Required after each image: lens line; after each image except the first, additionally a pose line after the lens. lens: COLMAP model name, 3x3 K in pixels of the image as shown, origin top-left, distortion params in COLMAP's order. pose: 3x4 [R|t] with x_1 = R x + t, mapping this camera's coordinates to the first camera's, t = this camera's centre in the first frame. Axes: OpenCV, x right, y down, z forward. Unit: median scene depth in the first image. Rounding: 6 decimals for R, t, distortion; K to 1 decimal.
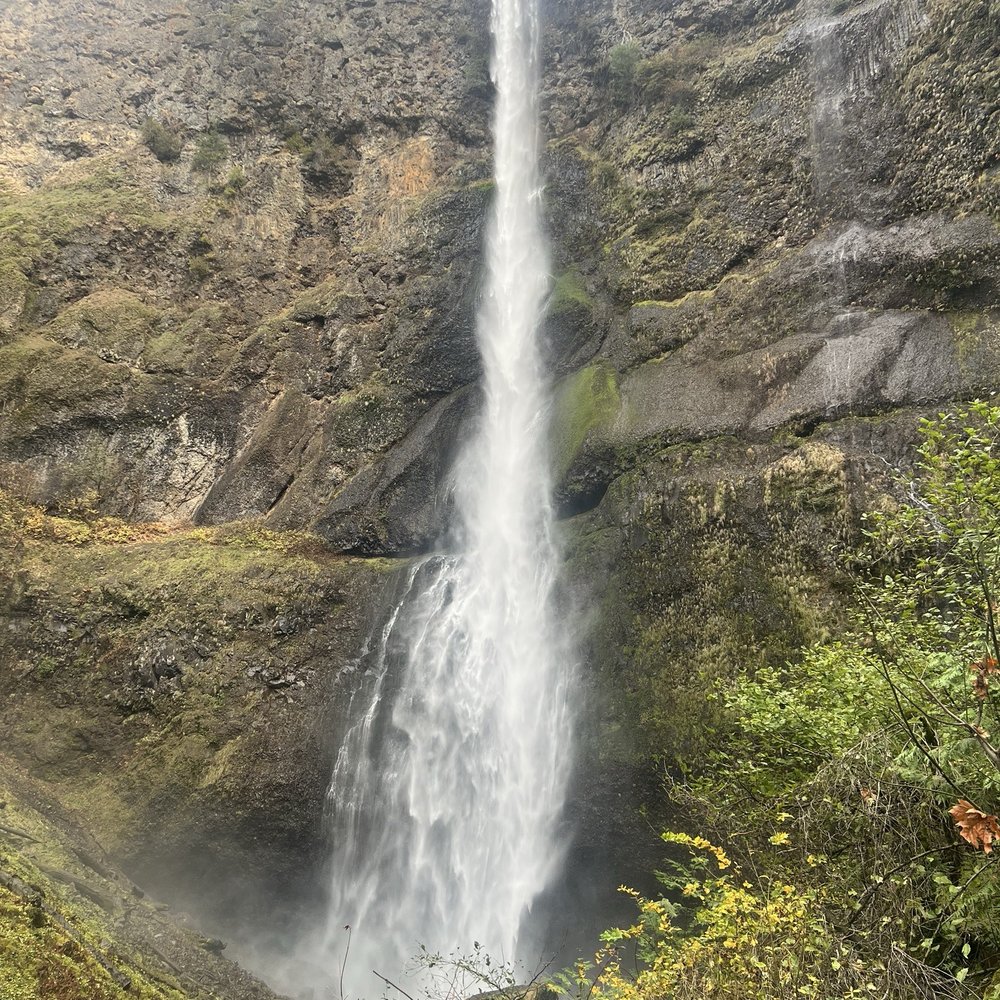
lens RADIAL K [[985.1, 0, 497.9], [0, 985.1, 505.1], [0, 0, 1]] dist [0.098943, -0.139091]
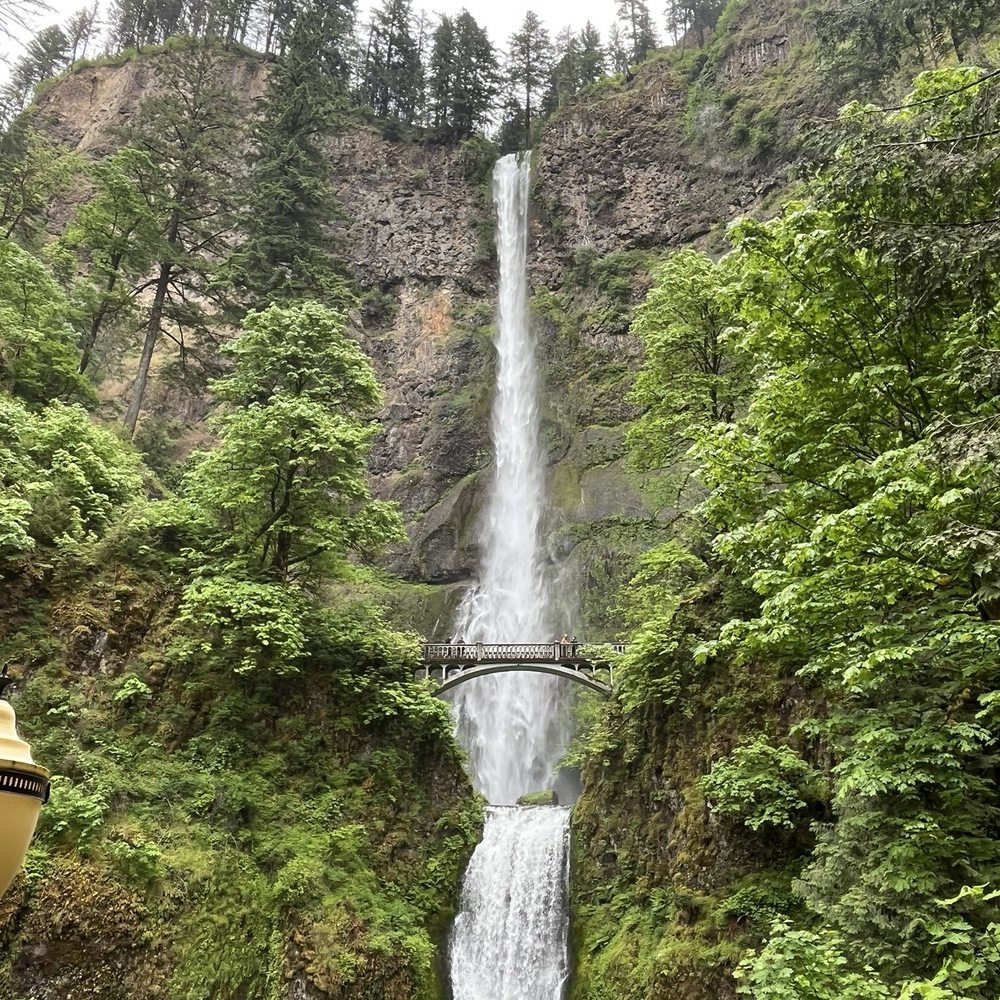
lens RADIAL K [[960.5, 0, 504.5], [0, 960.5, 493.7], [0, 0, 1]] dist [0.000607, 0.015641]
pose [[0.996294, 0.034649, 0.078723, -0.102128], [-0.033575, 0.999325, -0.014936, -0.063898], [-0.079187, 0.012237, 0.996785, -0.465782]]
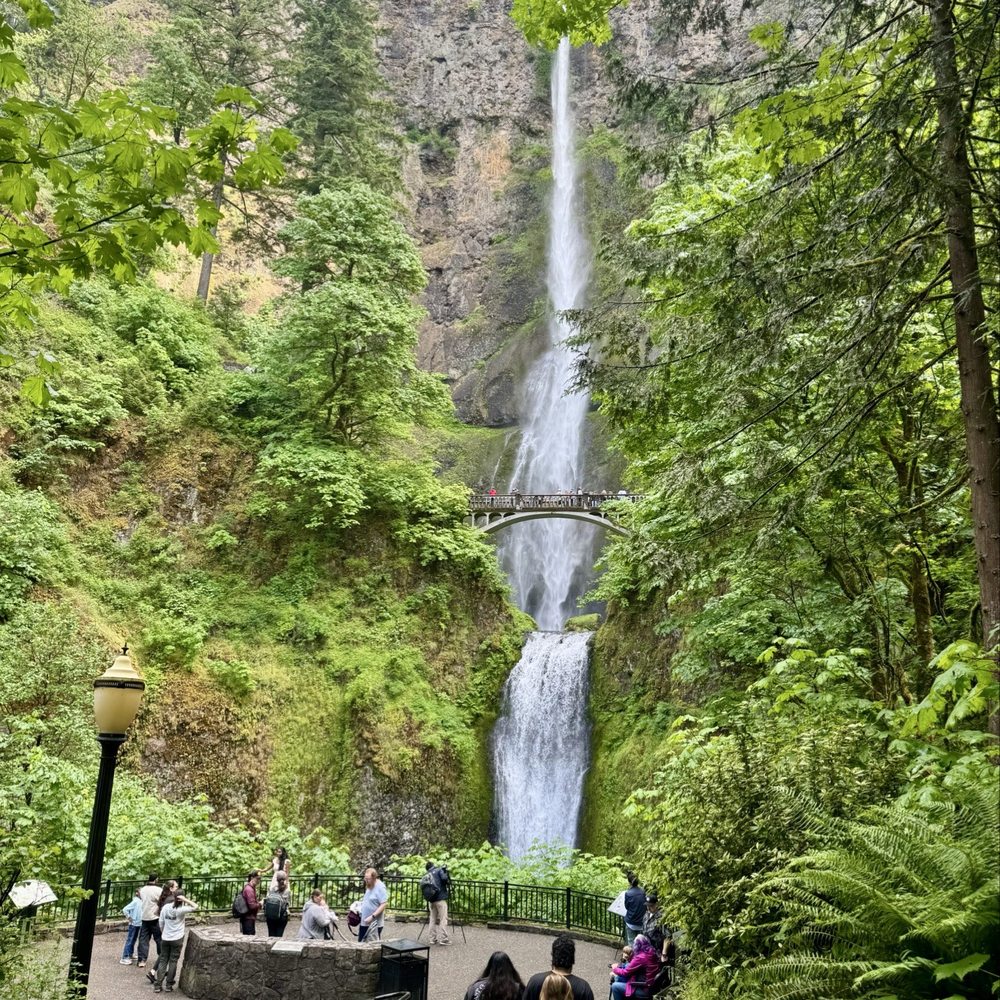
lens RADIAL K [[917.3, 0, 508.9], [0, 917.3, 499.4], [0, 0, 1]] dist [0.196867, -0.398861]
pose [[0.999743, 0.017690, 0.014170, -0.087393], [-0.019809, 0.985764, 0.166962, -0.080536], [-0.011015, -0.167200, 0.985862, -0.504270]]
